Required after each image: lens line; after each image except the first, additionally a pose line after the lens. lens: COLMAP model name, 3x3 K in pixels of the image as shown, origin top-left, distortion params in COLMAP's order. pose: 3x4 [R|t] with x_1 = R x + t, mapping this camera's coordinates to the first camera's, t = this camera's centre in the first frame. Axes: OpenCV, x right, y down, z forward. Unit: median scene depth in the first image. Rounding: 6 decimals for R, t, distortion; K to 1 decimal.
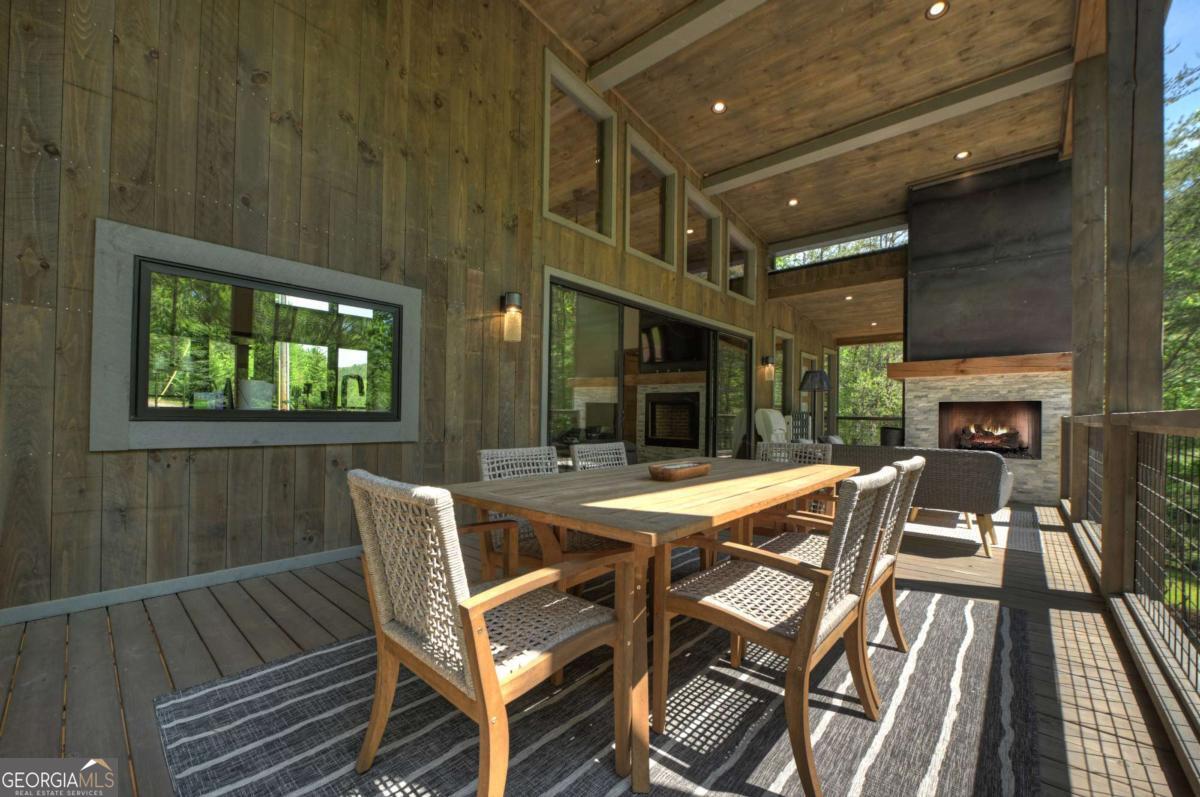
lens RADIAL K [[468.2, 0, 607.1], [0, 468.2, 407.5], [0, 0, 1]] dist [-0.002256, -0.000198]
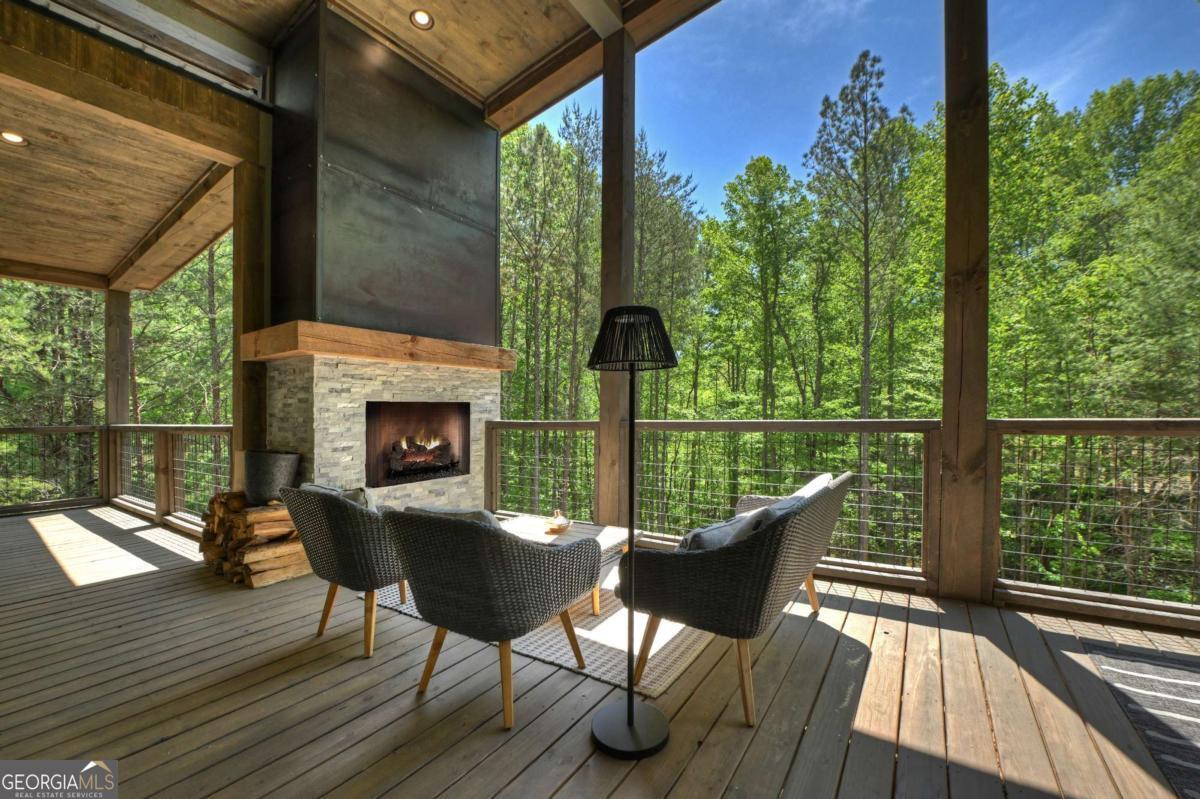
lens RADIAL K [[470.1, 0, 622.8], [0, 470.1, 406.2], [0, 0, 1]] dist [-0.018482, 0.000551]
pose [[-0.168070, 0.007339, 0.985748, 0.070350], [-0.006220, 0.999944, -0.008505, -0.002527], [-0.985756, -0.007561, -0.168015, 0.833720]]
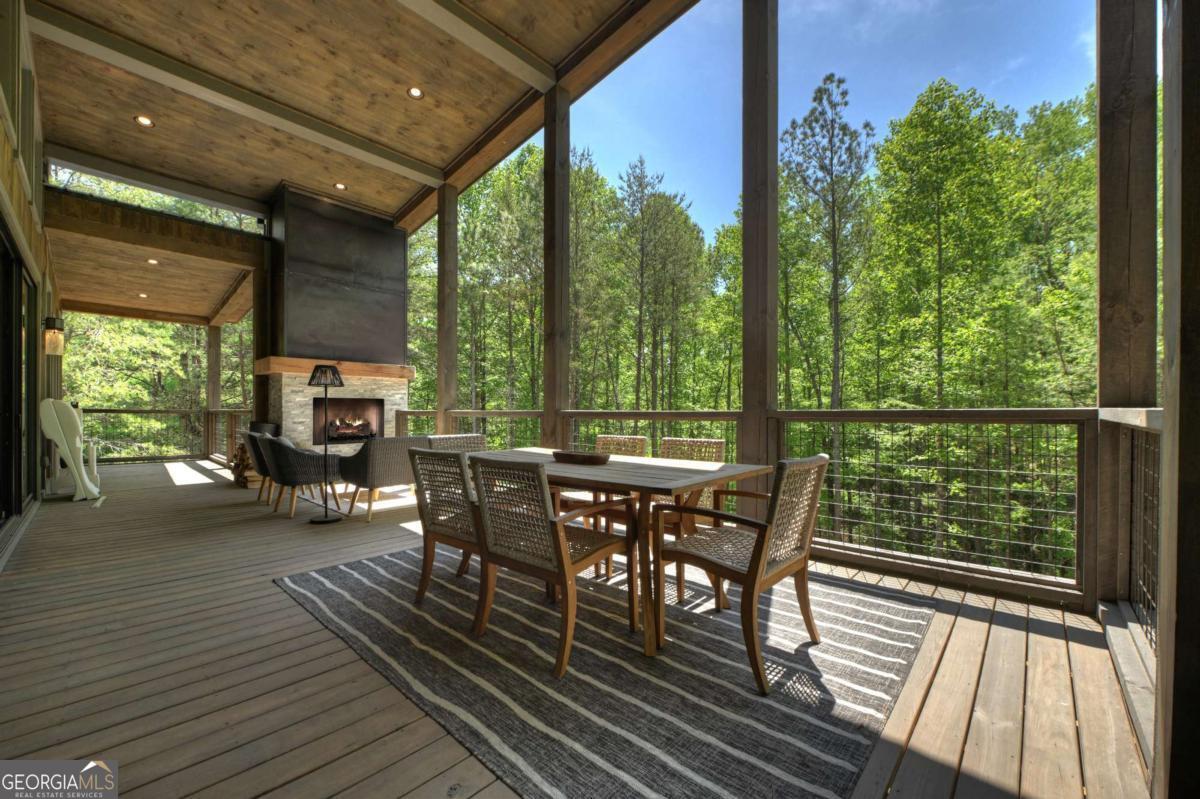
lens RADIAL K [[470.1, 0, 610.0], [0, 470.1, 406.2], [0, 0, 1]] dist [-0.018482, 0.000551]
pose [[0.002130, 0.002227, 0.999995, -0.410882], [-0.020192, 0.999794, -0.002184, -0.002637], [-0.999794, -0.020187, 0.002174, 0.324300]]
